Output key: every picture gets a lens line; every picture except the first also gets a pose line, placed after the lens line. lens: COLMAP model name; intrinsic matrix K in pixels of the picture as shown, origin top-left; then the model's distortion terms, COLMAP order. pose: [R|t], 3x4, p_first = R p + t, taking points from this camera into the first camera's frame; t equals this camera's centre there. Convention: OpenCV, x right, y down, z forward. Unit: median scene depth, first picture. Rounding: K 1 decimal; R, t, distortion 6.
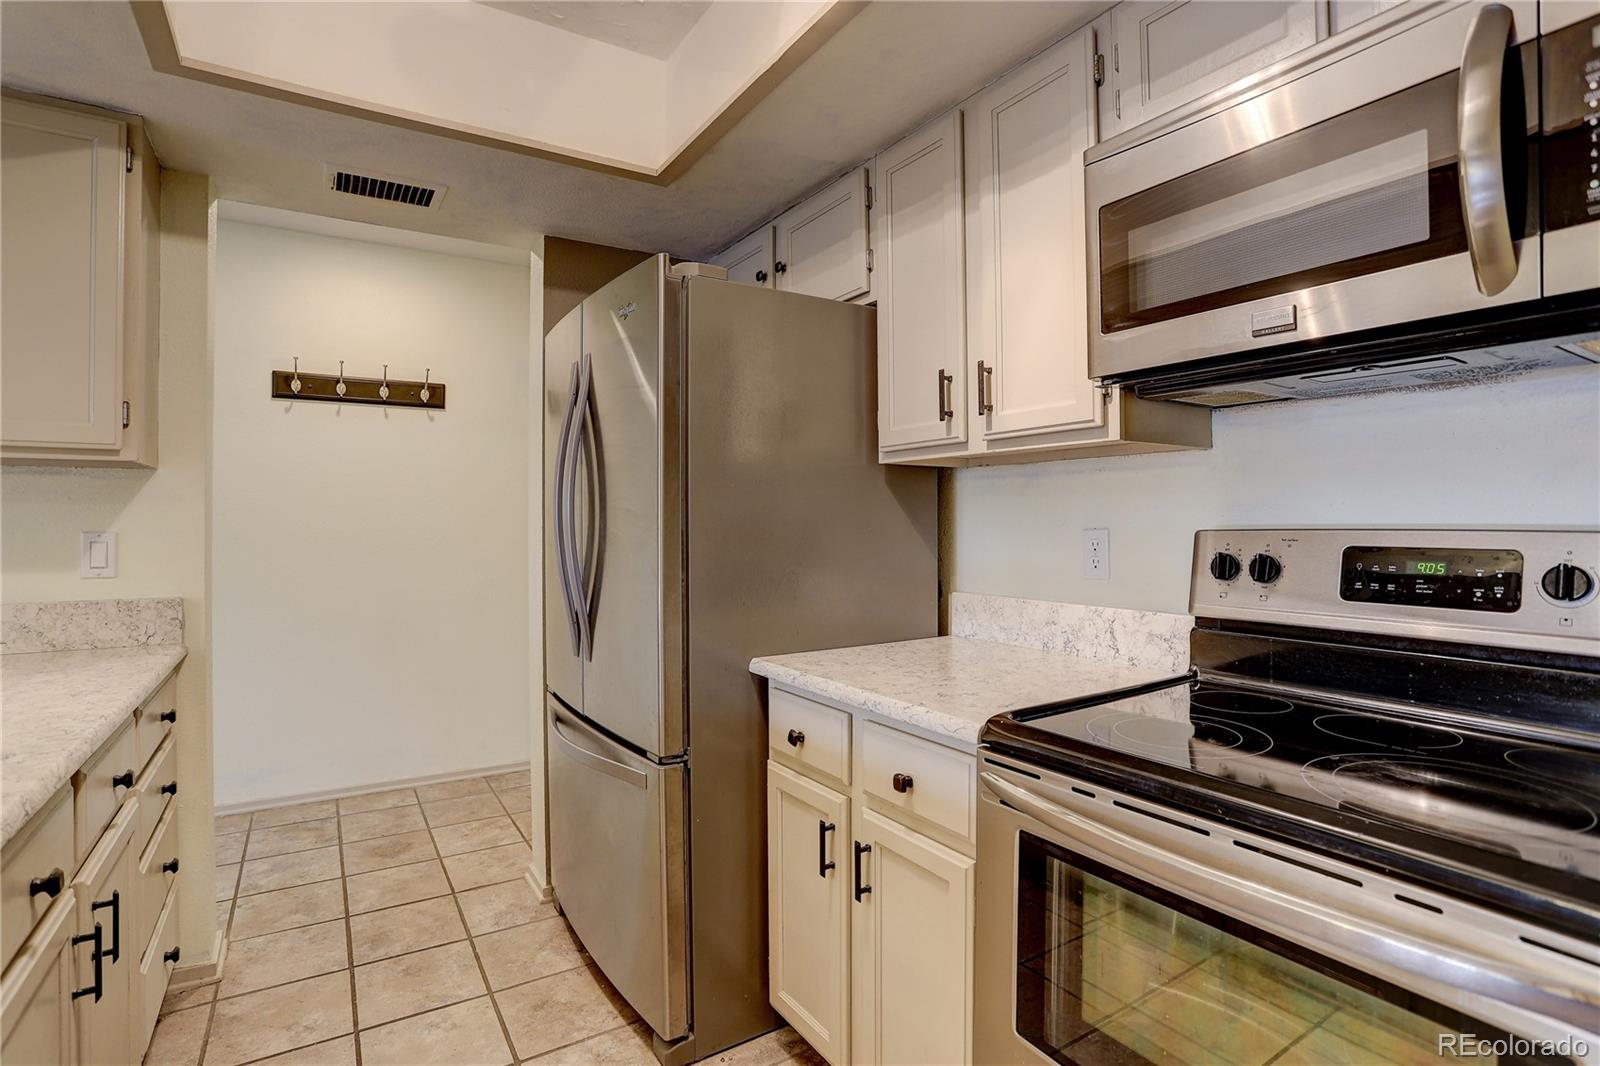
lens RADIAL K [[778.7, 0, 792.6], [0, 778.7, 510.7], [0, 0, 1]] dist [-0.038764, 0.008380]
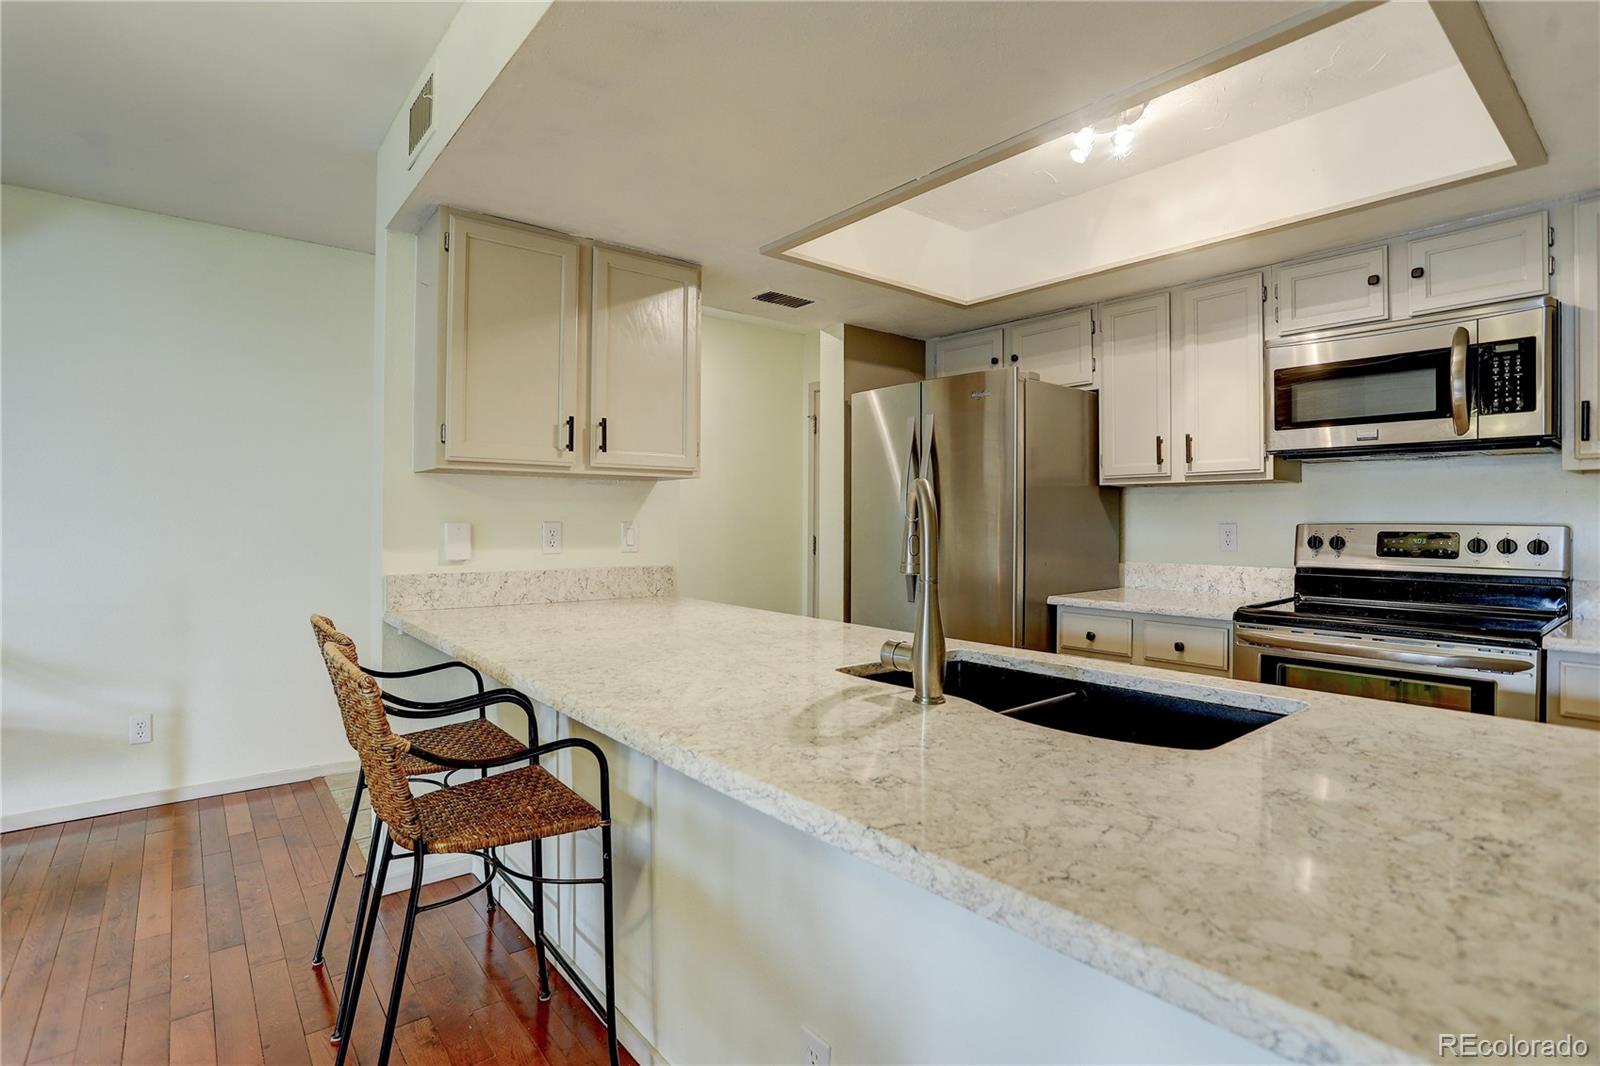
lens RADIAL K [[778.7, 0, 790.9], [0, 778.7, 516.2], [0, 0, 1]] dist [-0.038764, 0.008380]
pose [[0.991936, 0.006904, 0.126550, -0.974949], [-0.008398, 0.999901, 0.011281, -0.006582], [-0.126459, -0.012253, 0.991896, -0.755843]]
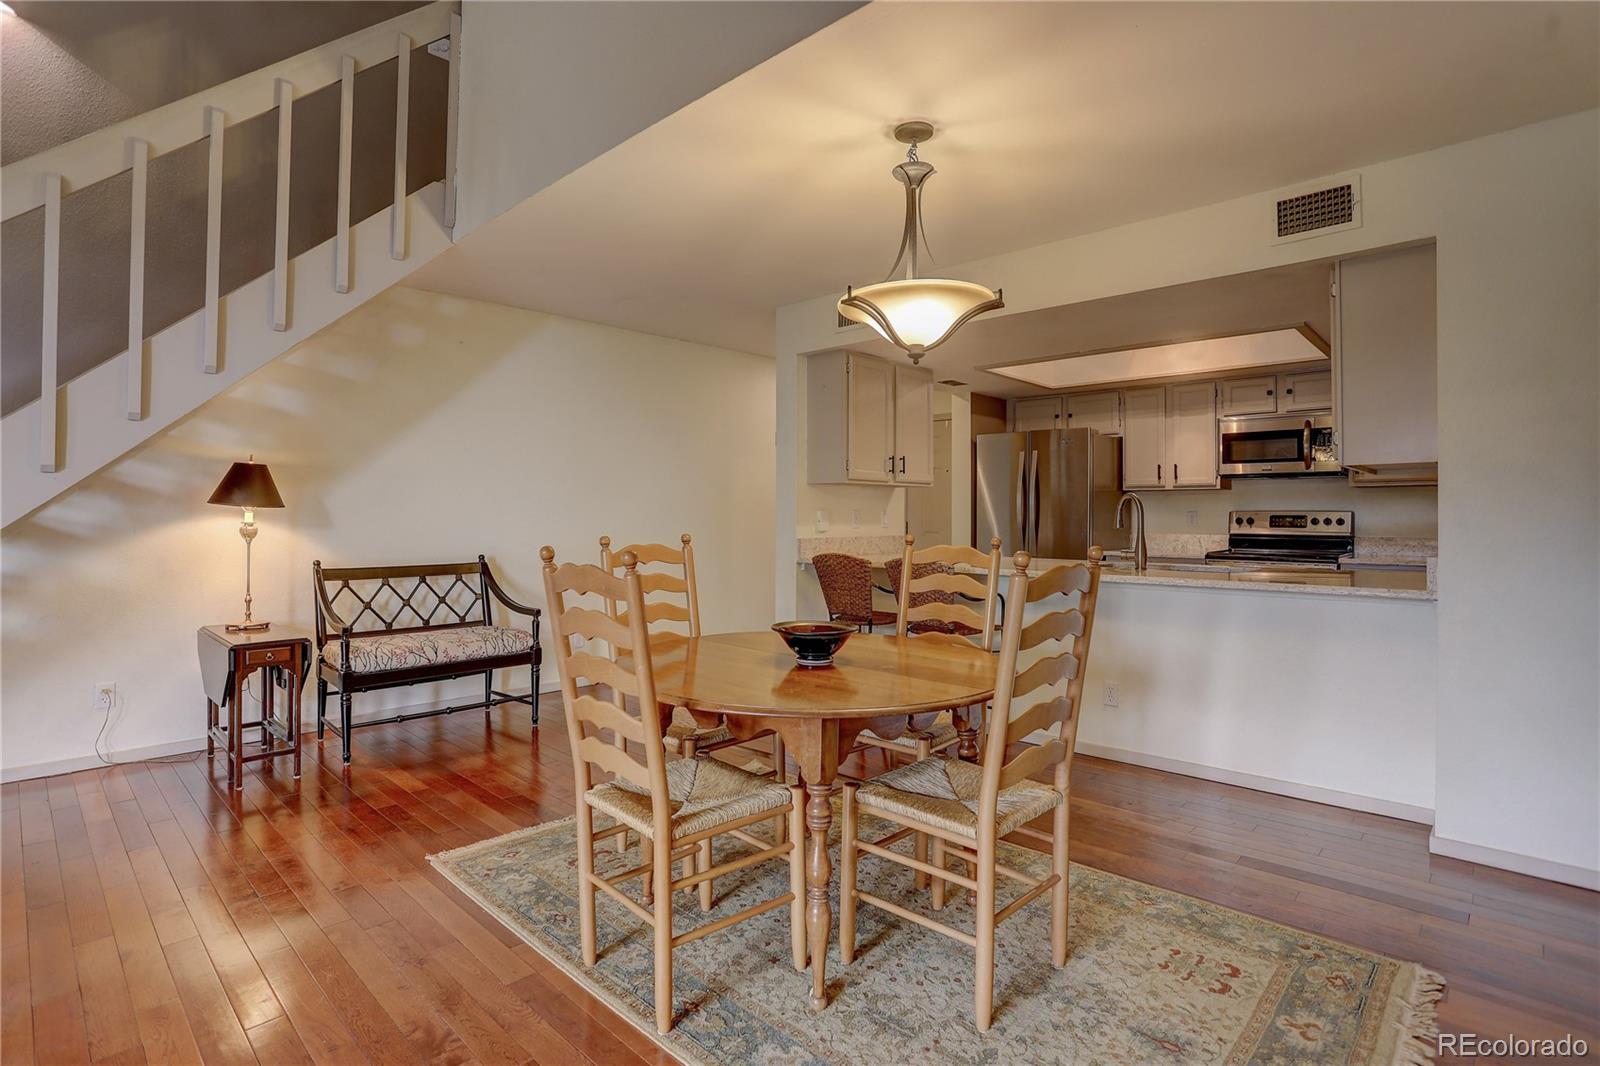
lens RADIAL K [[778.7, 0, 794.5], [0, 778.7, 518.1], [0, 0, 1]] dist [-0.038764, 0.008380]
pose [[0.969513, 0.004407, 0.244999, -2.379181], [-0.009203, 0.999788, 0.018435, 0.006283], [-0.244865, -0.020128, 0.969348, -2.057214]]
